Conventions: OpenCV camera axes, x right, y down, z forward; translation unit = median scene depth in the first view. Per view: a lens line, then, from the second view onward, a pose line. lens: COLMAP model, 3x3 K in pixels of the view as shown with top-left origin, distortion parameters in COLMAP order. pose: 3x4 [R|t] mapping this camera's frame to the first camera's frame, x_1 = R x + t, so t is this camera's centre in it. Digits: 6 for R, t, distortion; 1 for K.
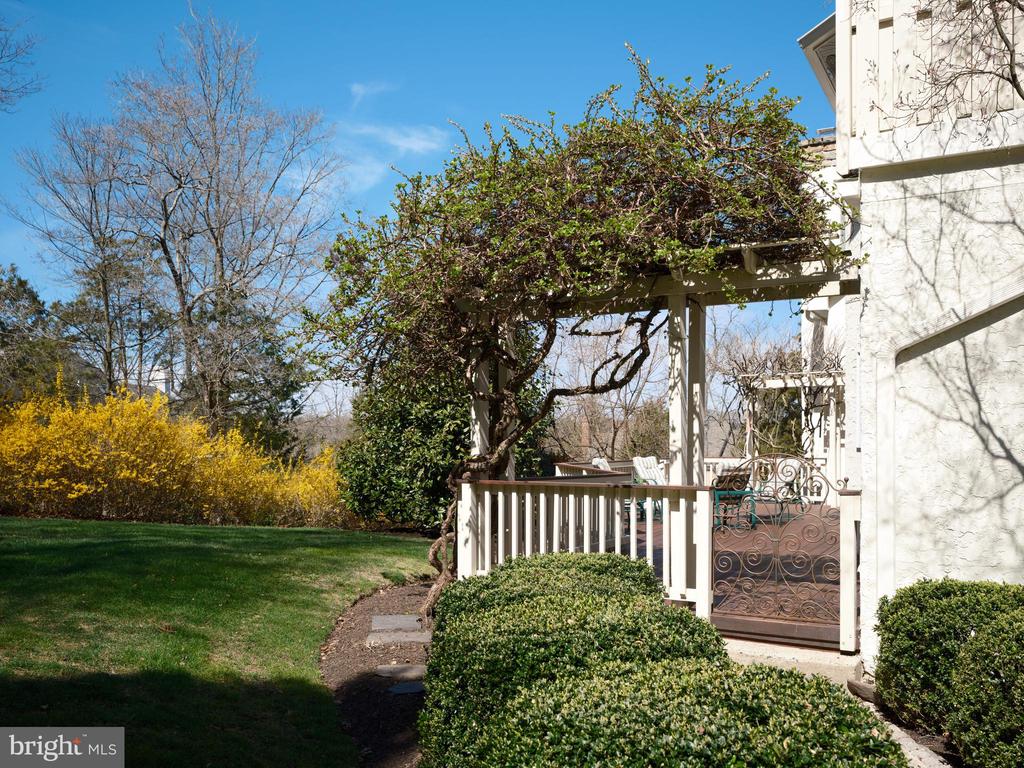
lens RADIAL K [[835.9, 0, 512.0], [0, 835.9, 384.0], [0, 0, 1]] dist [-0.010598, -0.003280]
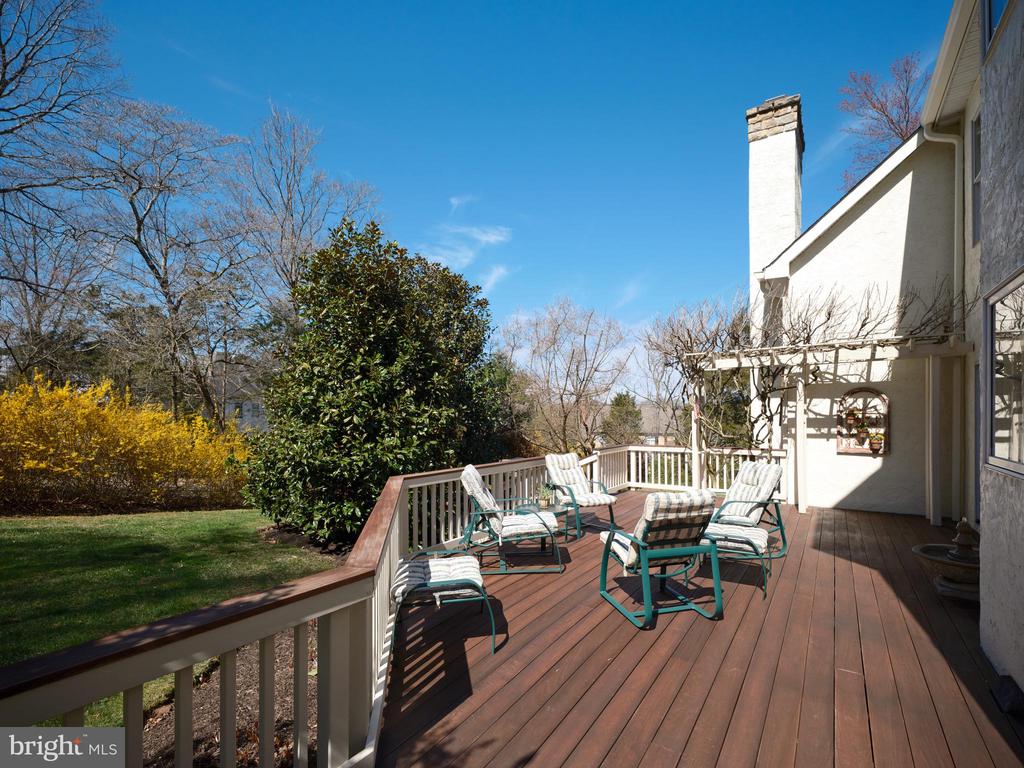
lens RADIAL K [[476.3, 0, 512.0], [0, 476.3, 384.0], [0, 0, 1]] dist [-0.019878, -0.000182]
pose [[0.995584, -0.008739, -0.093462, 0.140152], [0.009407, 0.999933, 0.006704, 0.014856], [0.093397, -0.007554, 0.995600, 0.489308]]
